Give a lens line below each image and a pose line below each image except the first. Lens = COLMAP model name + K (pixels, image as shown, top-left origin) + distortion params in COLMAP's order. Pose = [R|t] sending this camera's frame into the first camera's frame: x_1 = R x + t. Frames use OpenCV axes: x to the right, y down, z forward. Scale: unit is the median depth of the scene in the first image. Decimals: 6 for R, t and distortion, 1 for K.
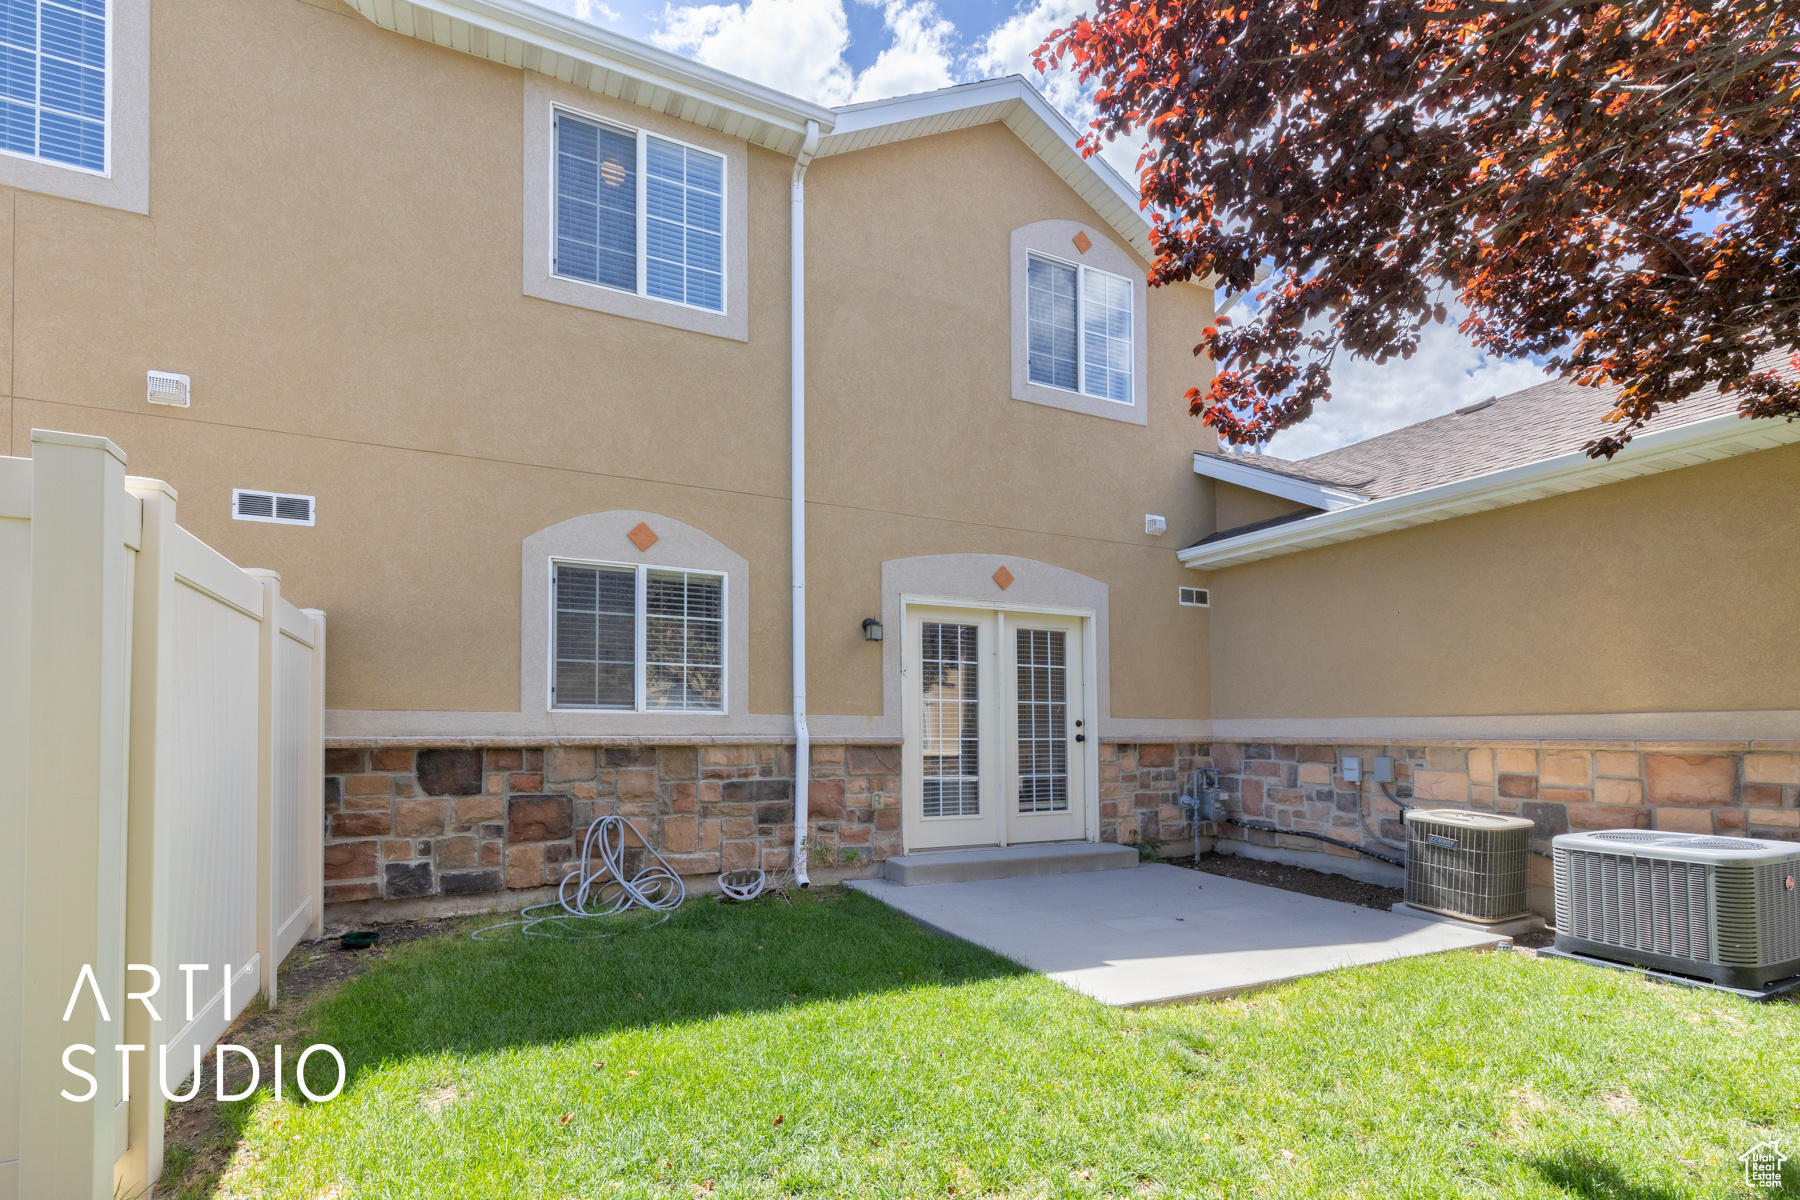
lens RADIAL K [[815.4, 0, 901.7], [0, 815.4, 590.7], [0, 0, 1]] dist [0.002454, 0.000262]
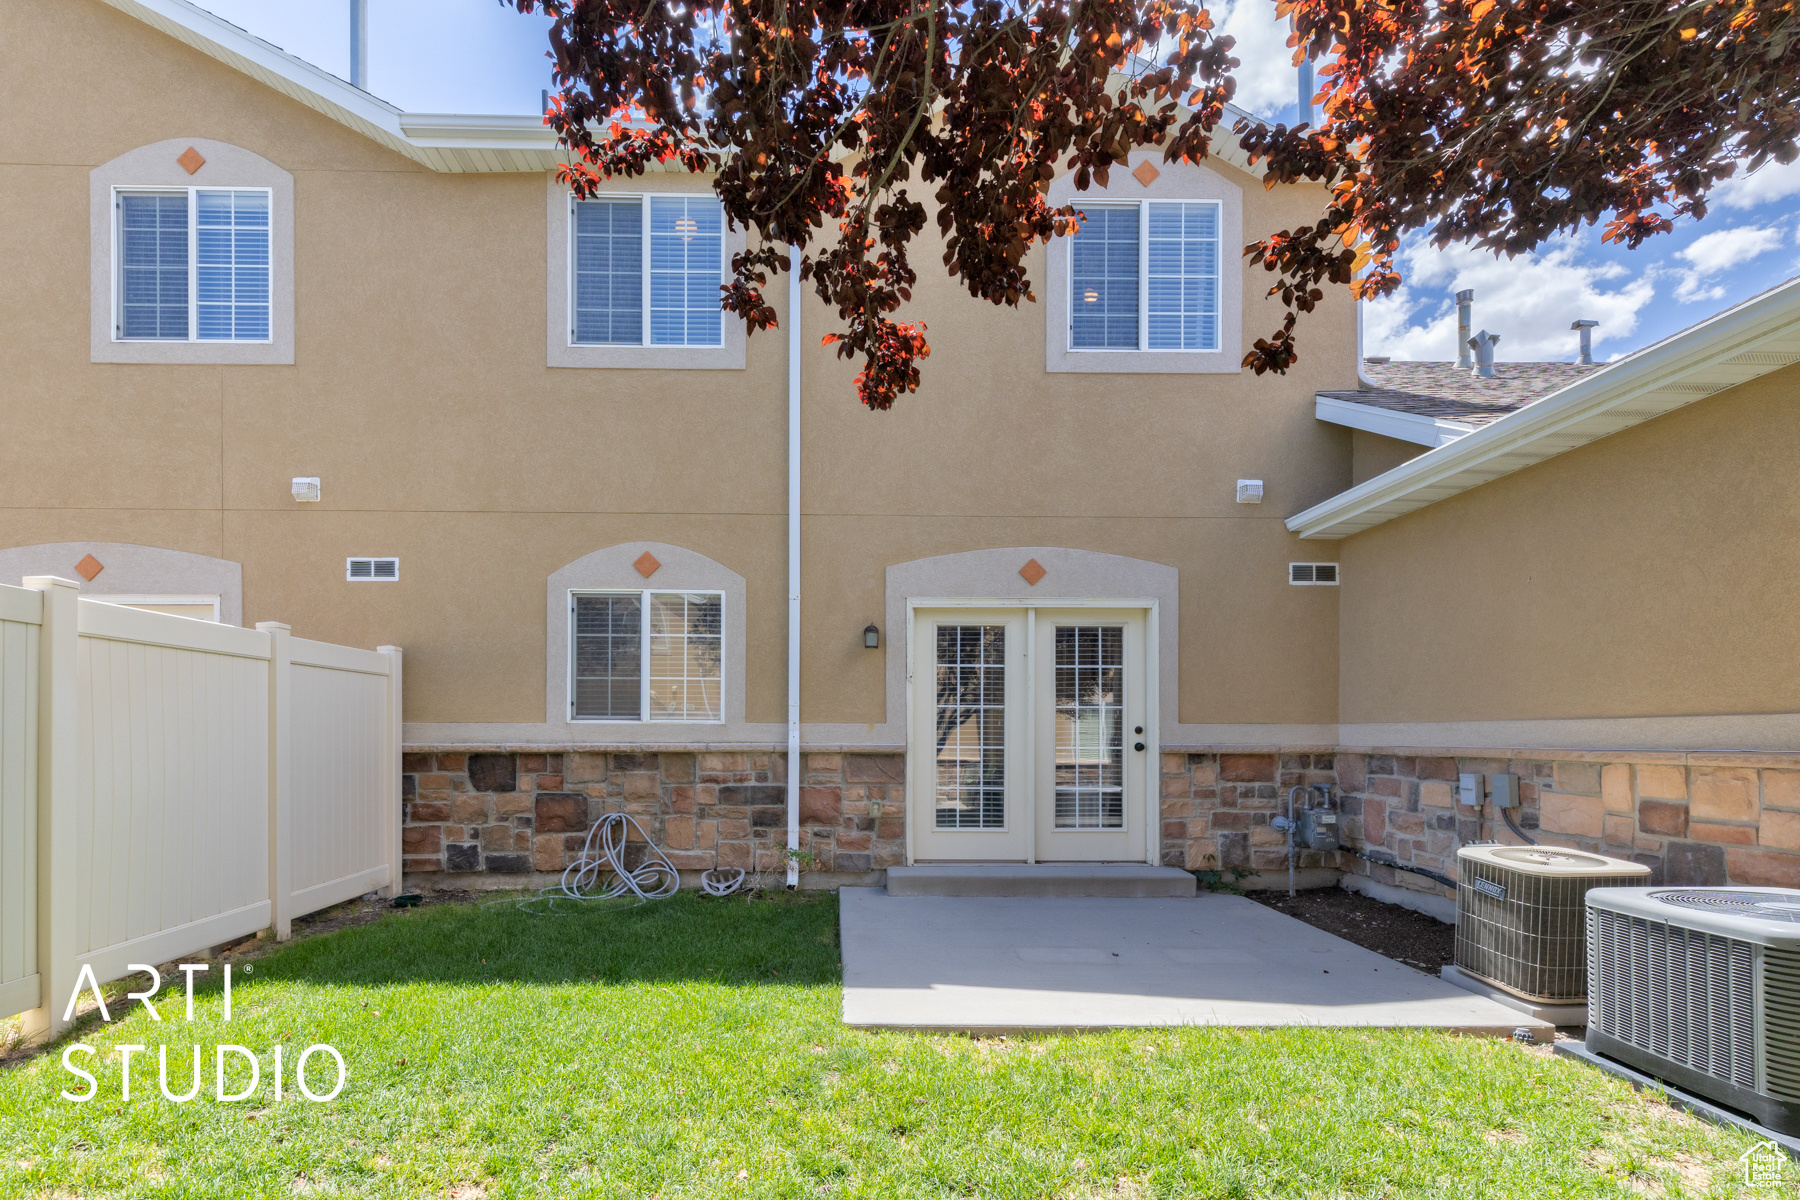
lens RADIAL K [[851.9, 0, 864.8], [0, 851.9, 607.5], [0, 0, 1]] dist [0.002612, 0.000197]
pose [[0.909617, -0.063138, -0.410622, 0.424160], [0.071053, 0.997464, 0.004025, 0.008424], [0.409327, -0.032837, 0.911797, 0.060834]]
